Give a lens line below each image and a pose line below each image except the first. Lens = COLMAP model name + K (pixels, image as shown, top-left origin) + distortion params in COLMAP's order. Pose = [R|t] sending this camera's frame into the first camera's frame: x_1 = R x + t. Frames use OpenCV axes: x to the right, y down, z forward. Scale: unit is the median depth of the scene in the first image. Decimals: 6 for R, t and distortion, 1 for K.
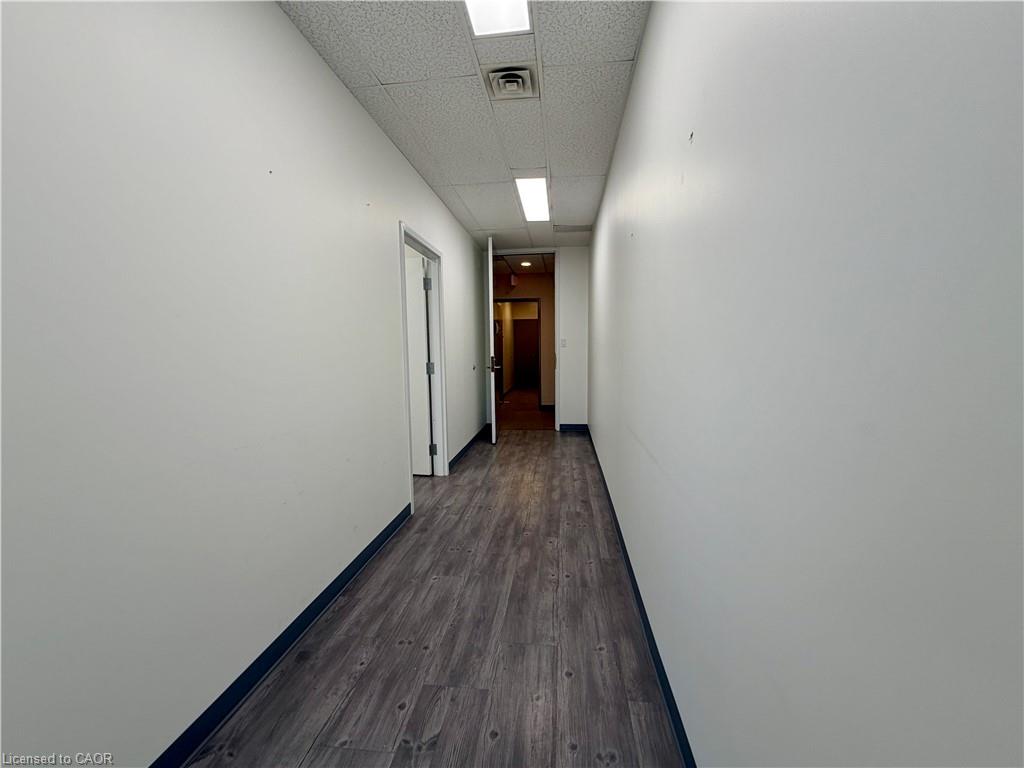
lens RADIAL K [[406.9, 0, 515.6], [0, 406.9, 390.9], [0, 0, 1]] dist [0.001348, 0.000183]
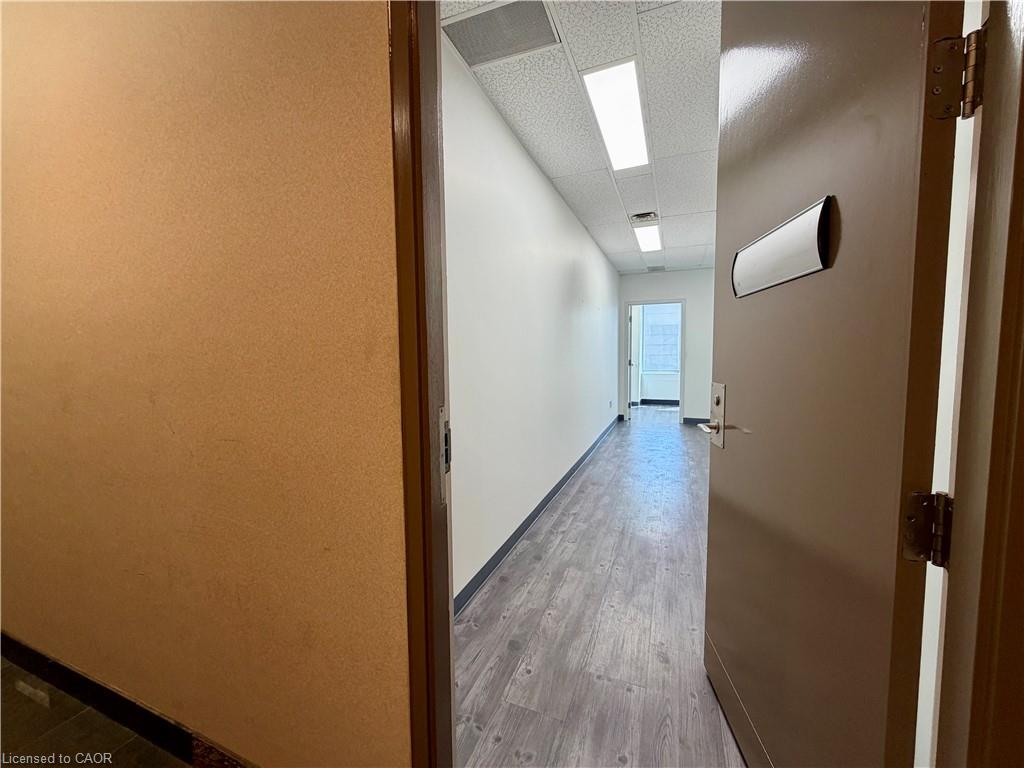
lens RADIAL K [[406.9, 0, 509.1], [0, 406.9, 381.5], [0, 0, 1]] dist [0.001348, 0.000183]
pose [[-0.962007, 0.003385, 0.273003, 0.050298], [0.054899, 0.981898, 0.181278, -0.225240], [-0.267448, 0.189379, -0.944779, 1.916853]]
